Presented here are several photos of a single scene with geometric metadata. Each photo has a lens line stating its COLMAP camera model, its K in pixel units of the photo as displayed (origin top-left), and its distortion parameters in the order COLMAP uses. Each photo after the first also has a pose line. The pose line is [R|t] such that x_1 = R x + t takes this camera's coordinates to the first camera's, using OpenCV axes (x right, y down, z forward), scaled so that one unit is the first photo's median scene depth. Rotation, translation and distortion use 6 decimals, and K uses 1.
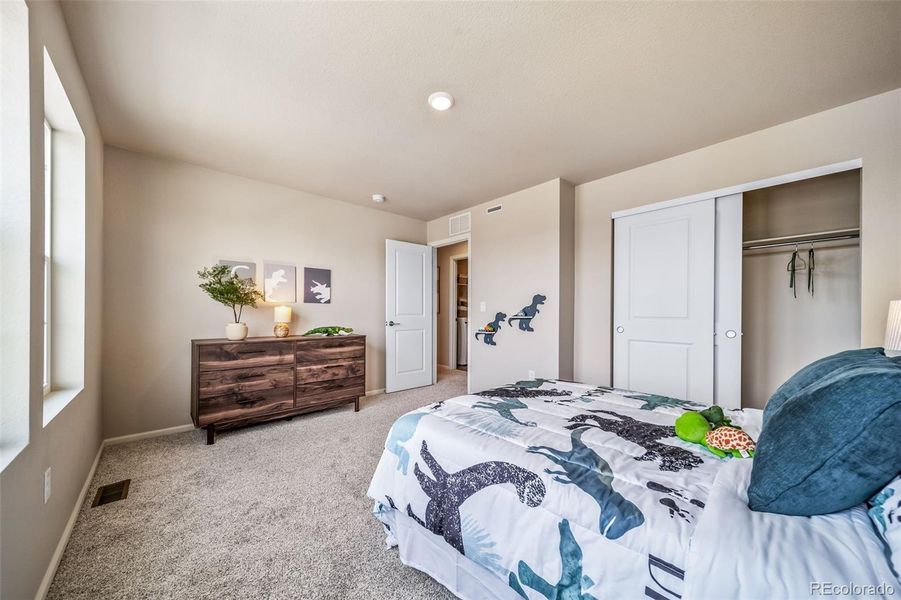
lens RADIAL K [[320.5, 0, 447.9], [0, 320.5, 311.2], [0, 0, 1]] dist [-0.002081, -0.000025]
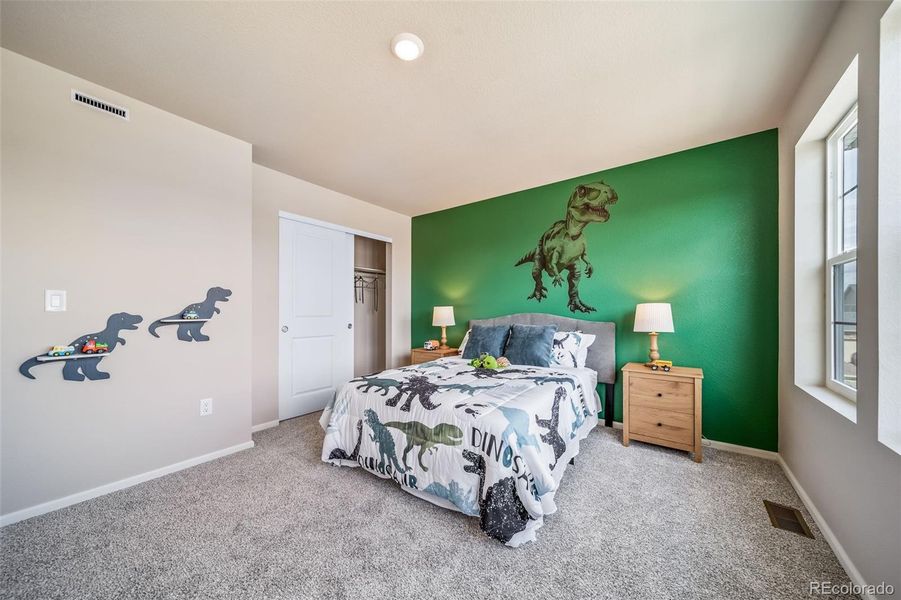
lens RADIAL K [[320.5, 0, 439.9], [0, 320.5, 311.2], [0, 0, 1]] dist [-0.002081, -0.000025]
pose [[-0.188665, -0.000758, 0.982041, -0.490165], [-0.000168, 1.000000, 0.000739, 0.000531], [-0.982041, -0.000025, -0.188665, 0.639690]]
